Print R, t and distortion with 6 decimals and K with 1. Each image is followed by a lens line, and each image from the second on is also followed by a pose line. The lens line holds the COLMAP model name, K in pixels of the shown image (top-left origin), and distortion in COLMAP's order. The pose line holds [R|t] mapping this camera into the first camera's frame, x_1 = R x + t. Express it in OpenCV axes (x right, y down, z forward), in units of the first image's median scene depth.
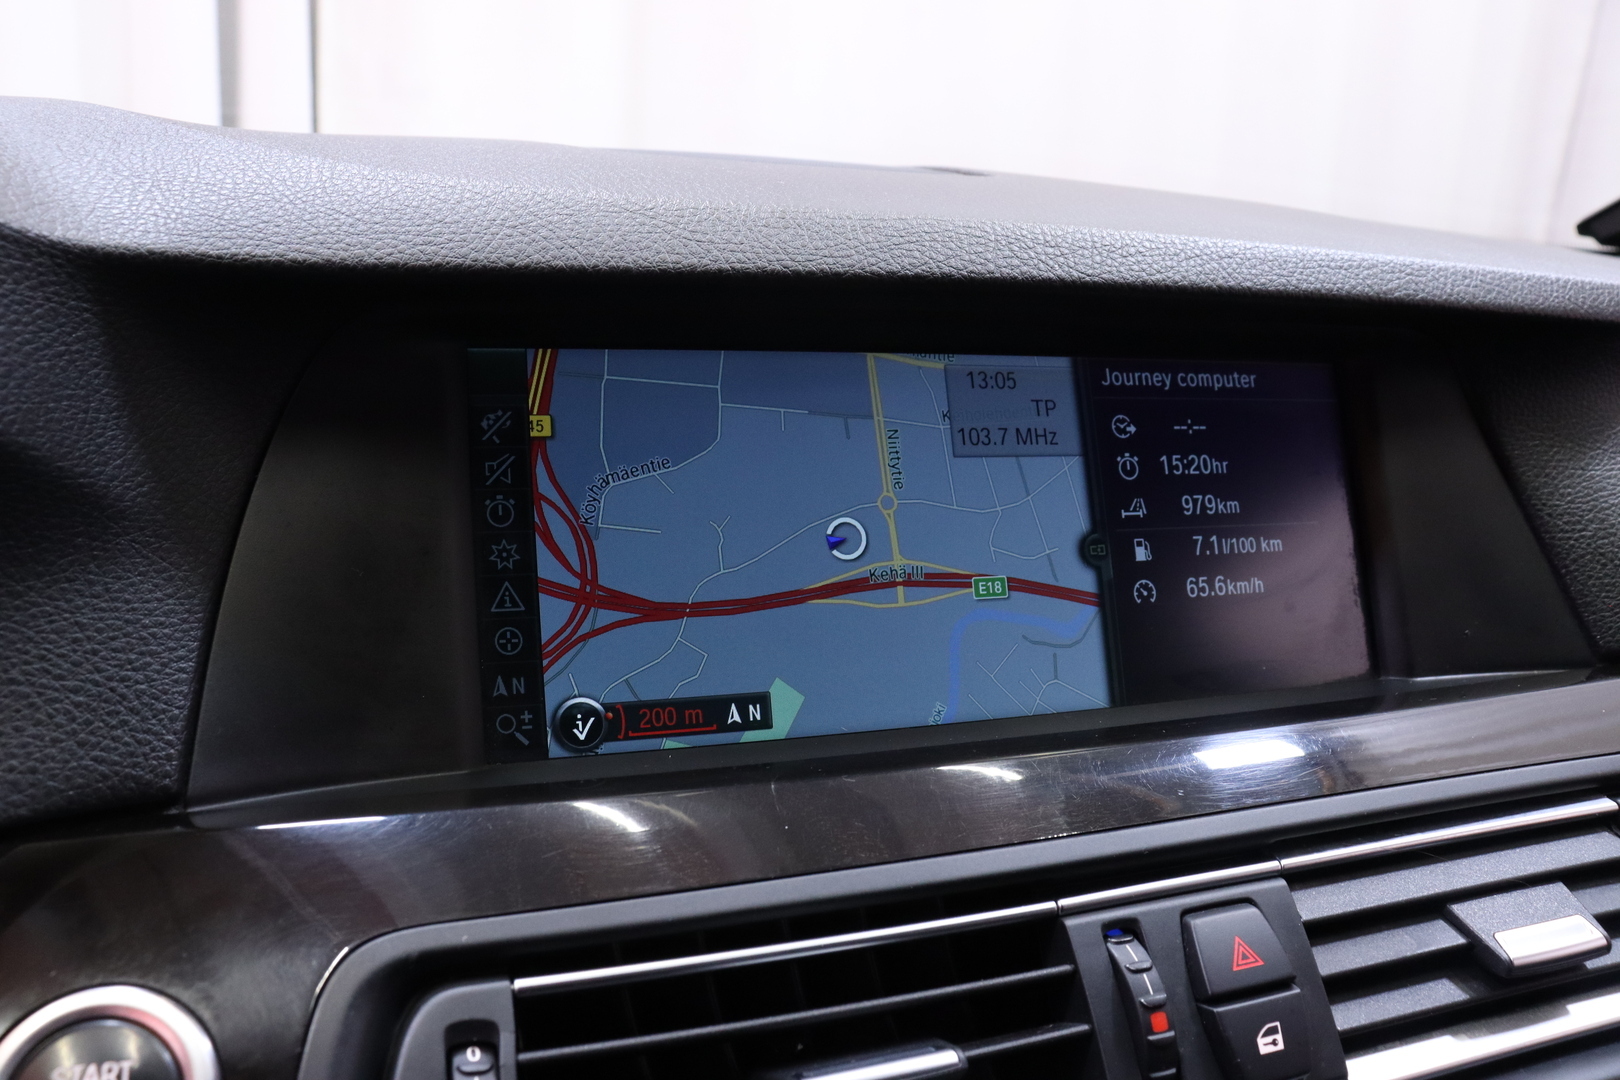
lens RADIAL K [[1304.4, 0, 804.7], [0, 1304.4, 528.1], [0, 0, 1]] dist [-0.175000, 0.146961]
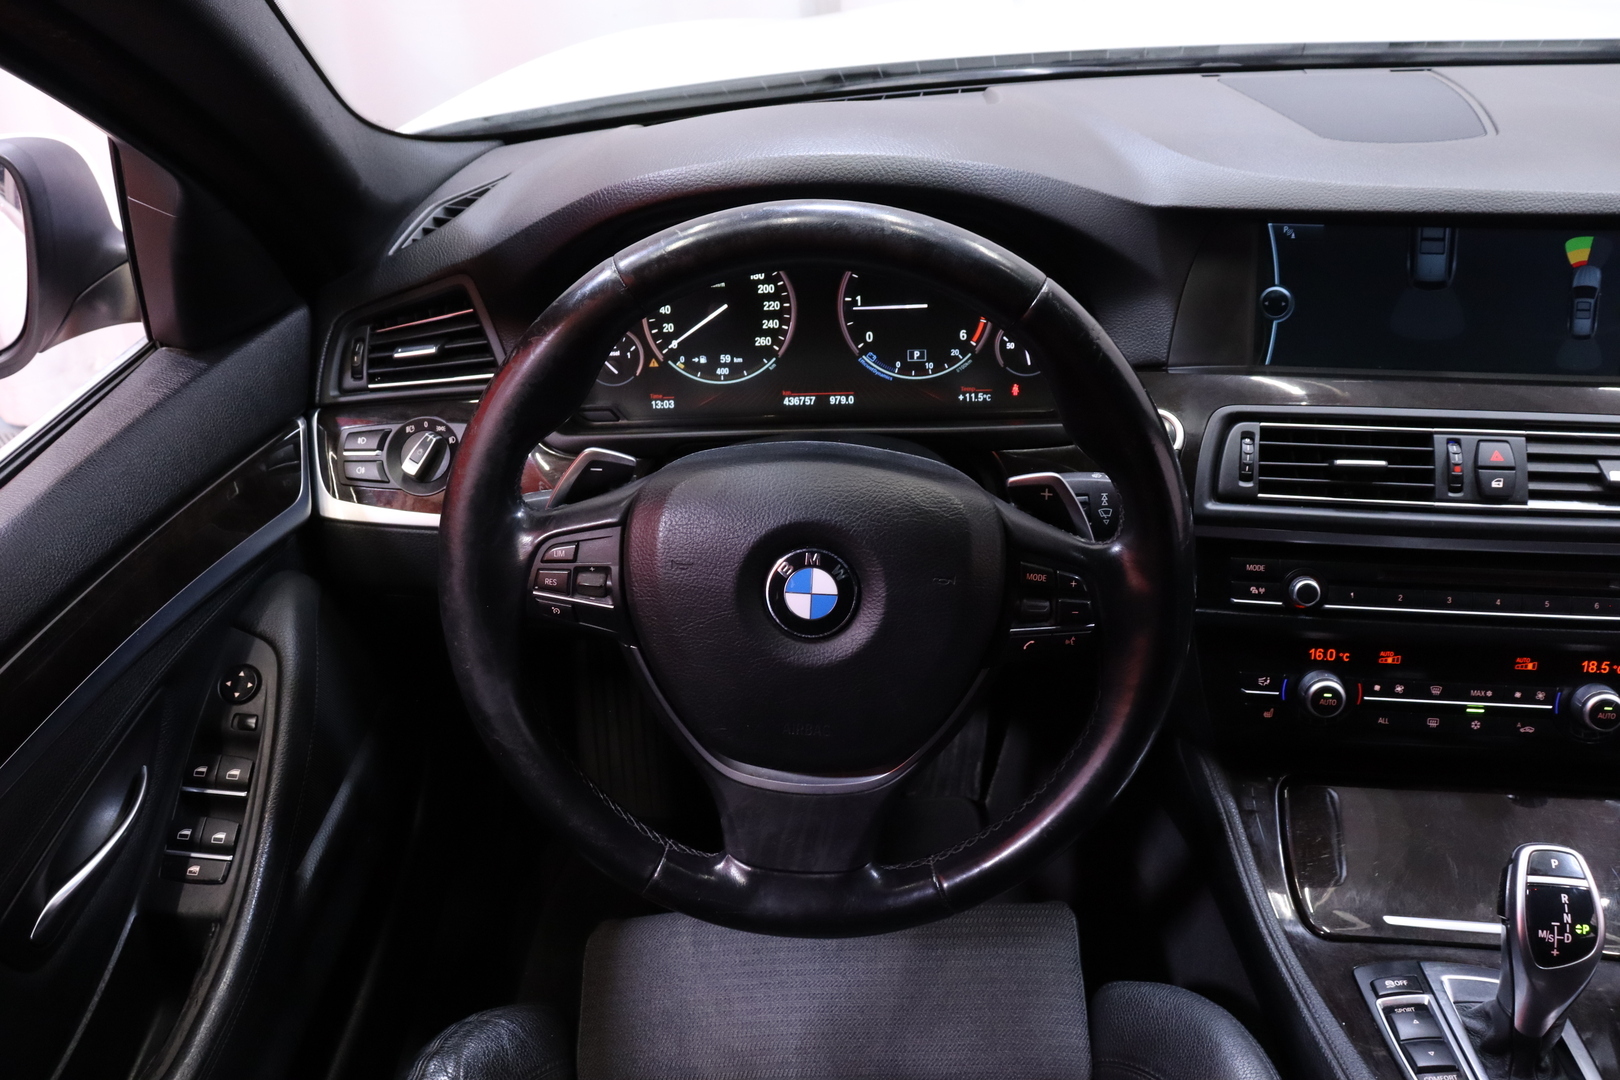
lens RADIAL K [[1304.4, 0, 799.8], [0, 1304.4, 535.5], [0, 0, 1]] dist [-0.175000, 0.146961]
pose [[0.871353, 0.163260, -0.462699, 0.312114], [-0.024927, 0.956531, 0.290563, -0.311860], [0.490023, -0.241649, 0.837546, -2.381267]]
